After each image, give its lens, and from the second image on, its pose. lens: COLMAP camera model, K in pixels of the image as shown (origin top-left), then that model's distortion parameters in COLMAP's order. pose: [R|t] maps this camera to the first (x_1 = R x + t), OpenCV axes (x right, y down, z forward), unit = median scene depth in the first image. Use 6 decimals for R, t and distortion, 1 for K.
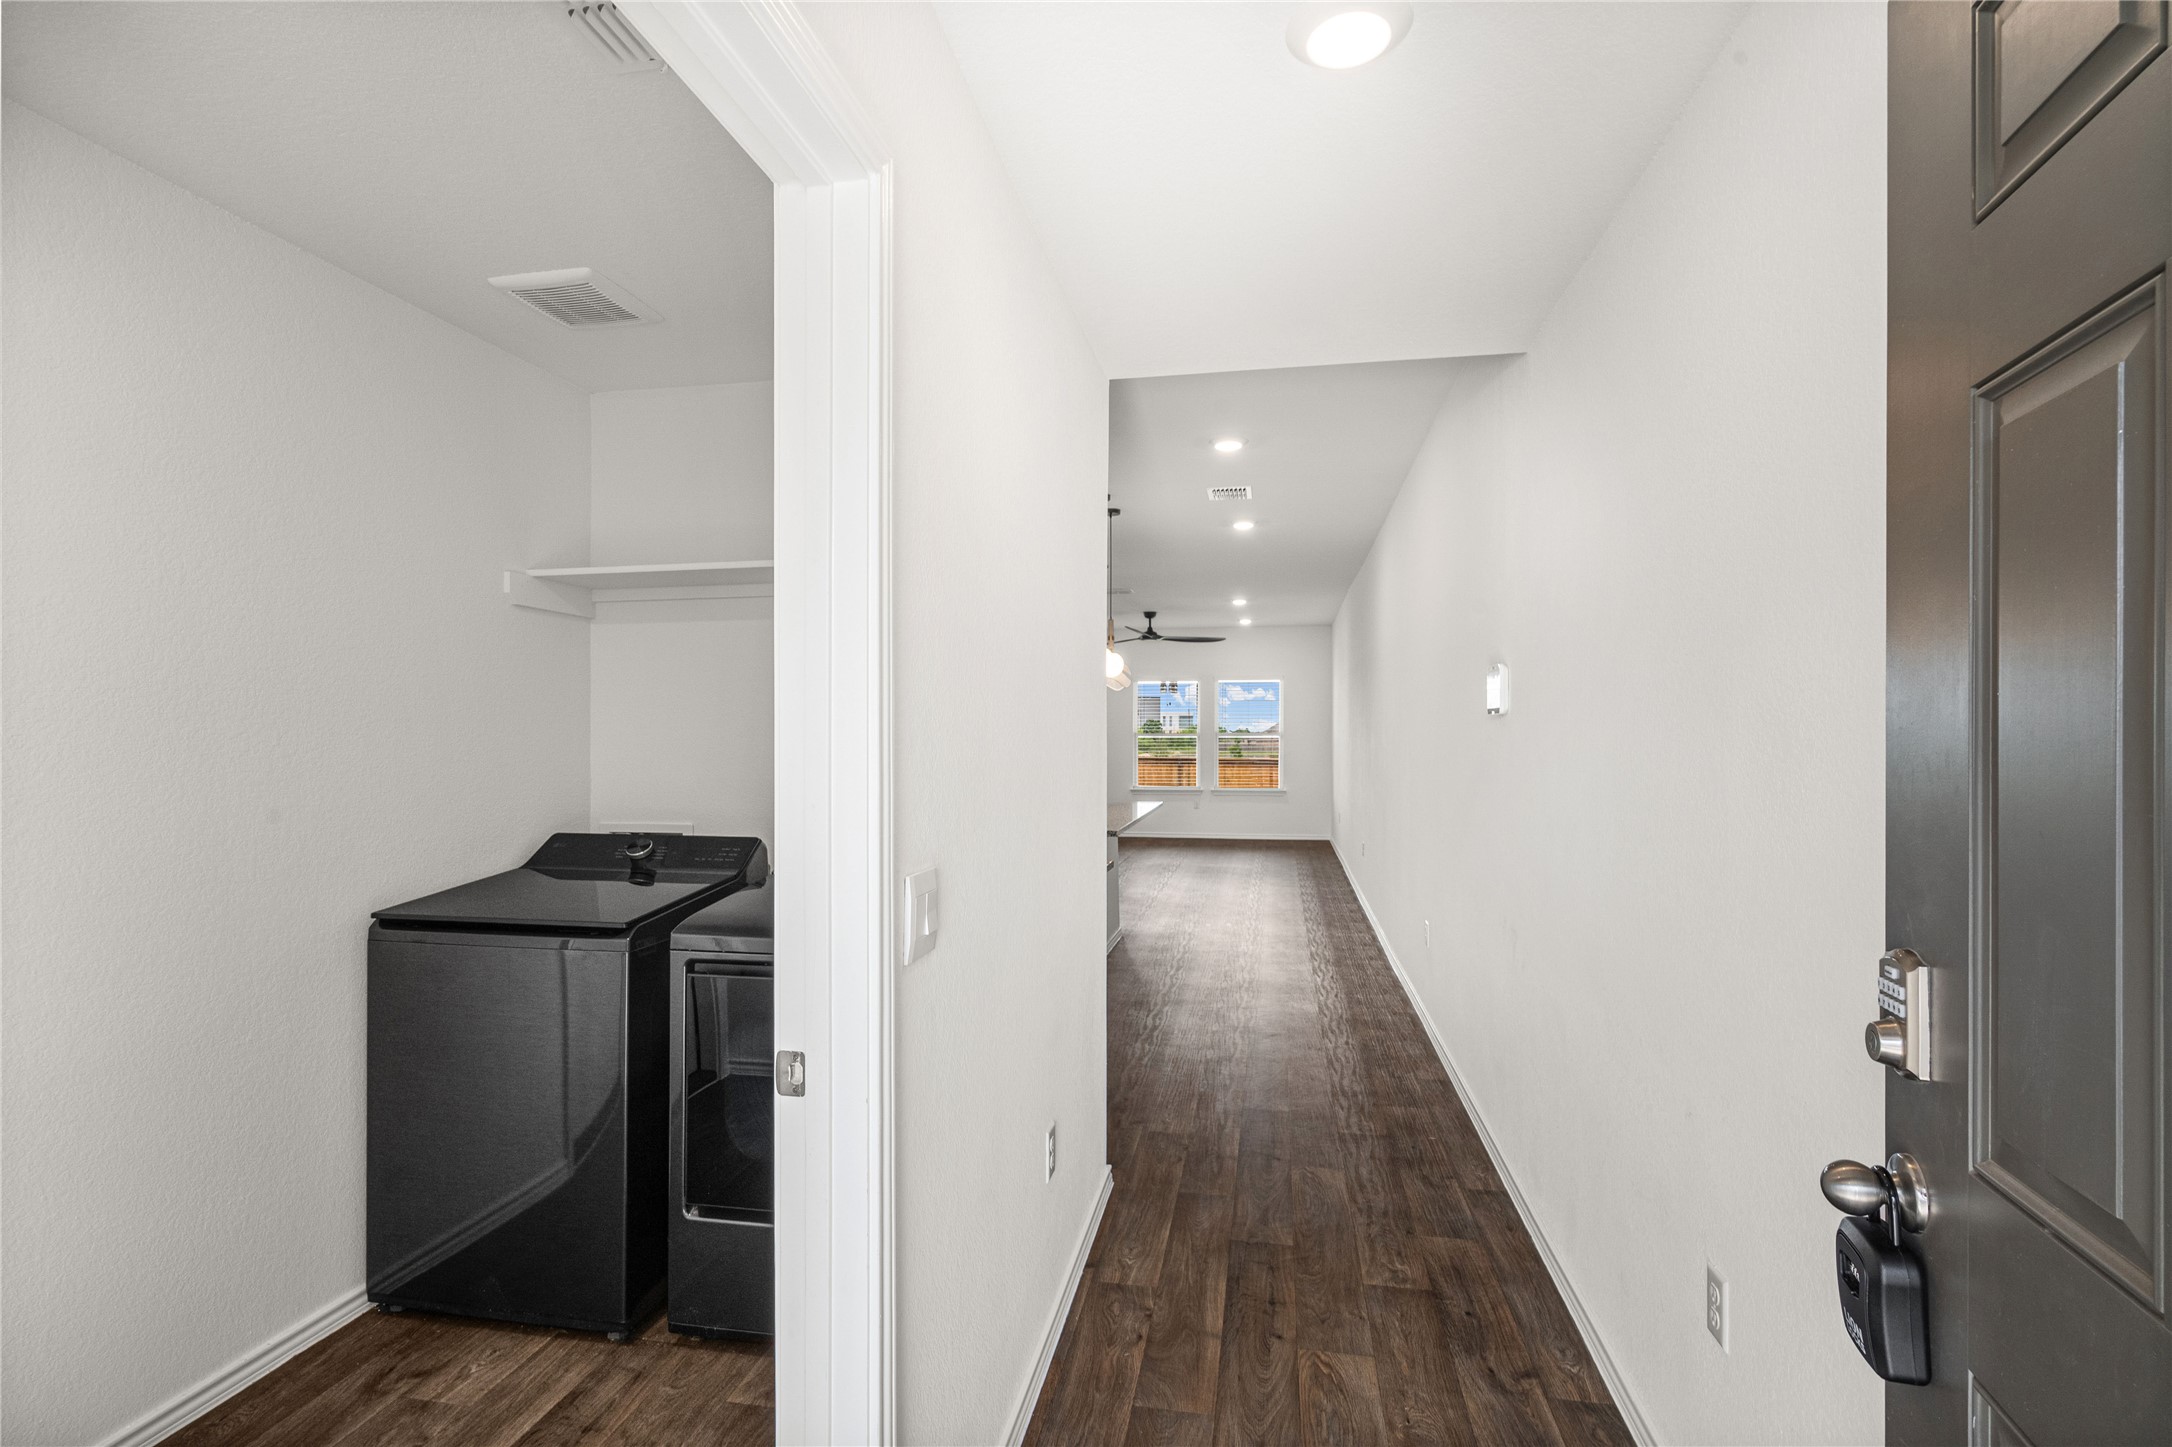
lens RADIAL K [[1061.5, 0, 1096.3], [0, 1061.5, 728.1], [0, 0, 1]] dist [0.016981, -0.005992]
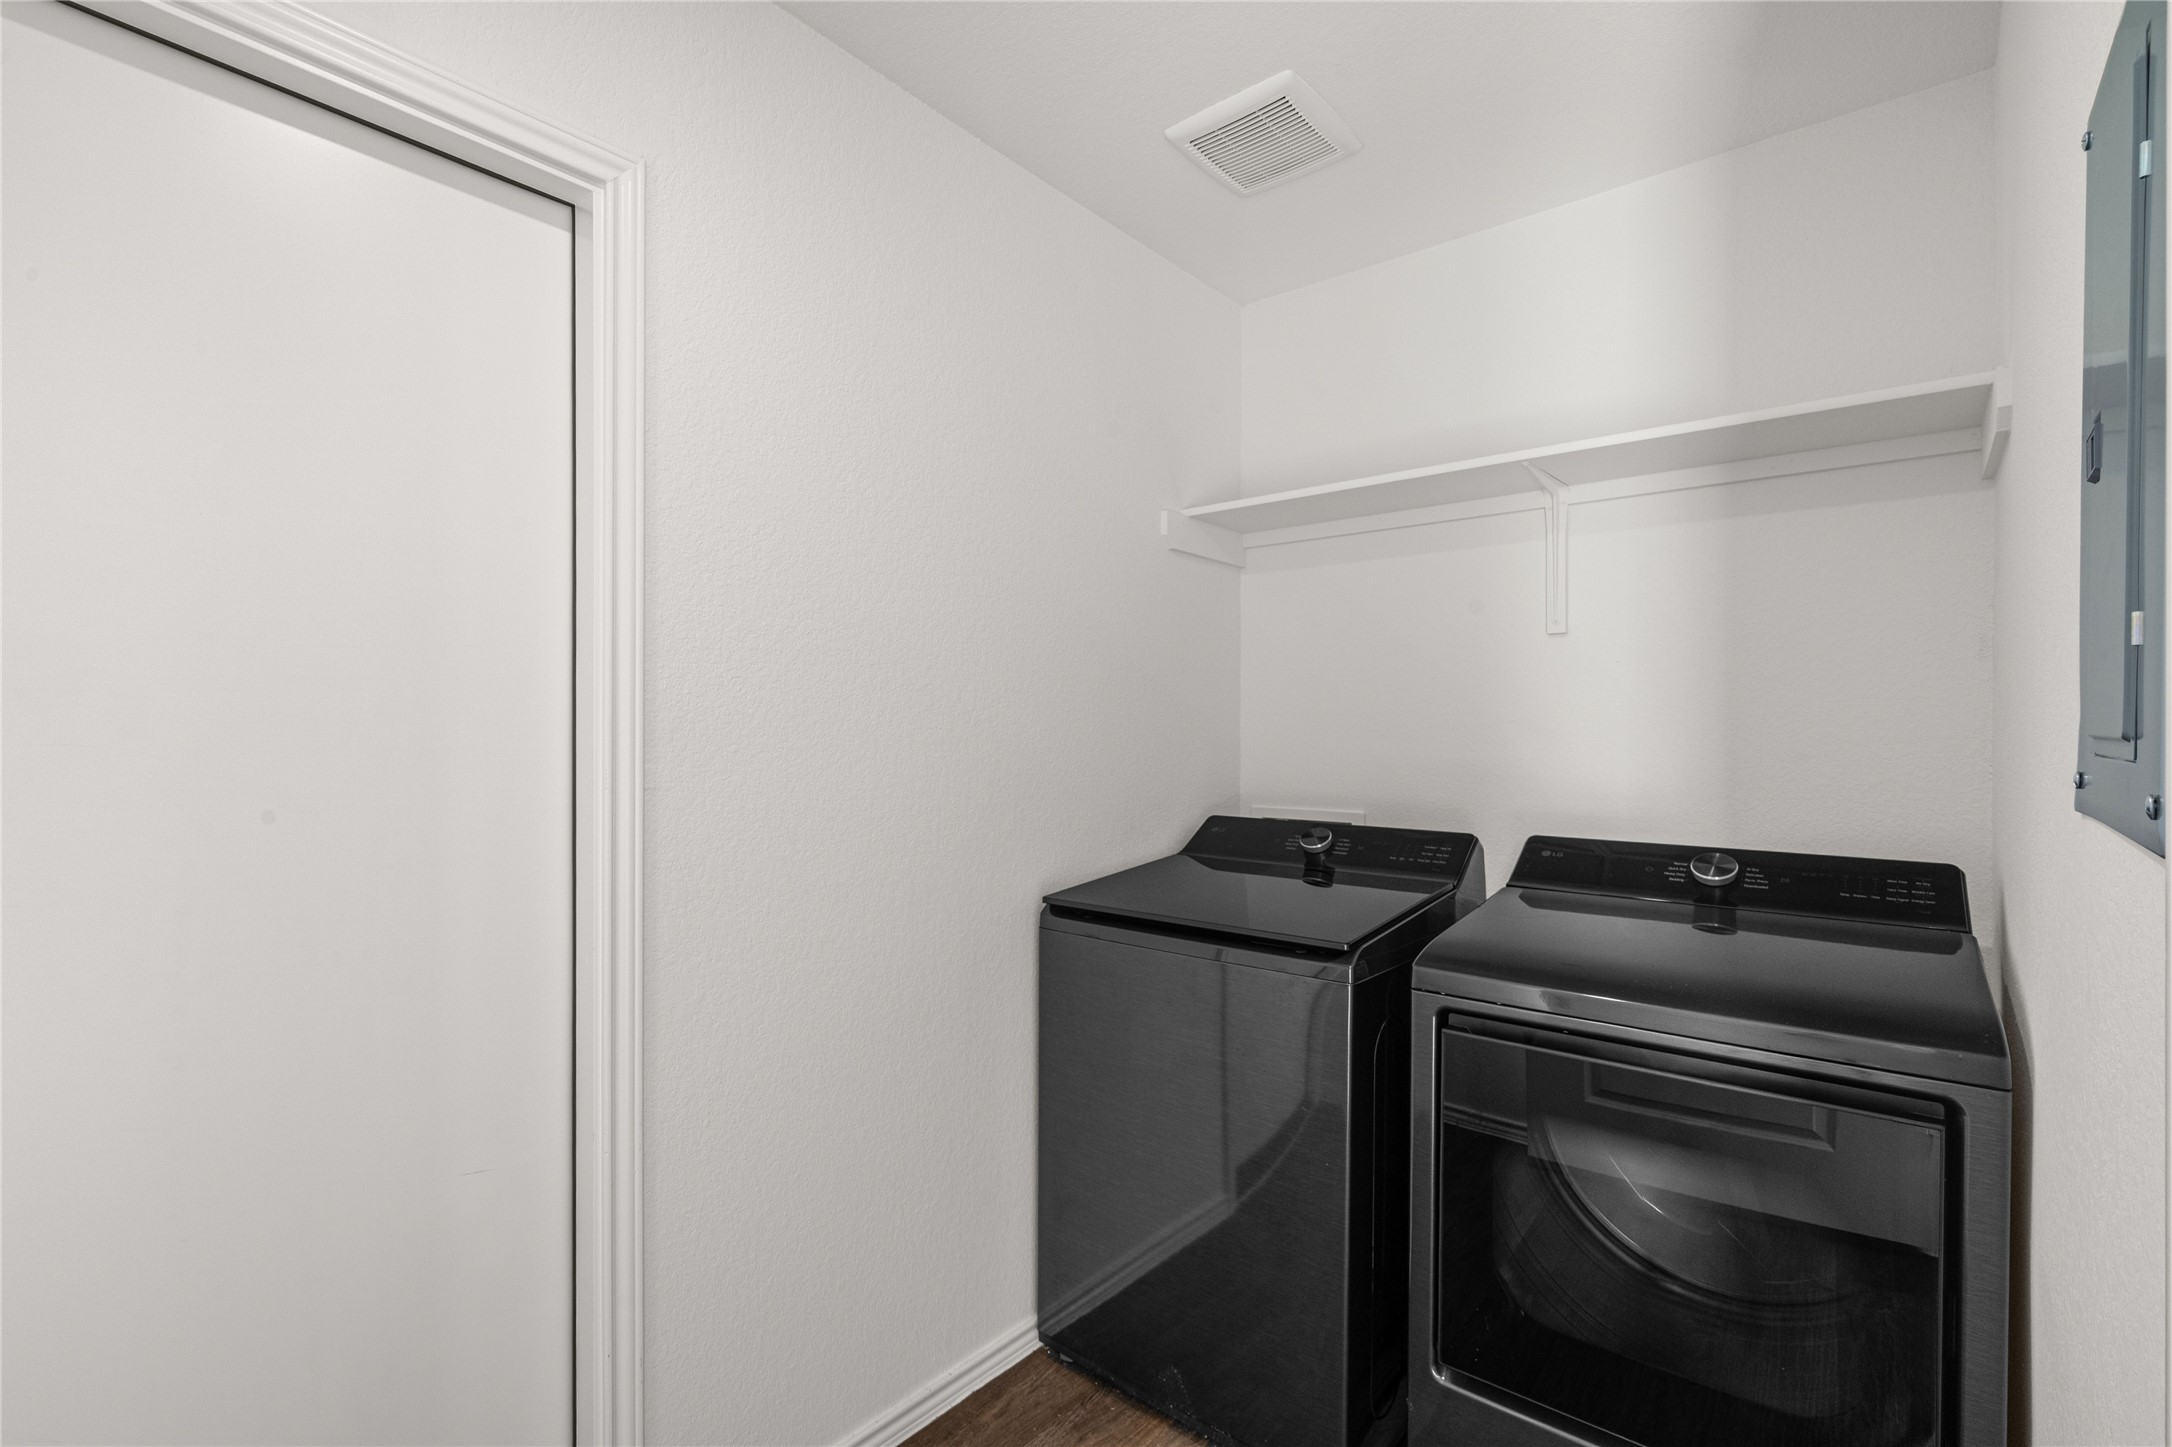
lens RADIAL K [[995.5, 0, 1061.9], [0, 995.5, 733.6], [0, 0, 1]] dist [0.002271, -0.000165]
pose [[0.866584, 0.003367, -0.499019, -0.256206], [-0.002792, 0.999994, 0.001899, 0.038113], [0.499023, -0.000253, 0.866589, 0.301444]]
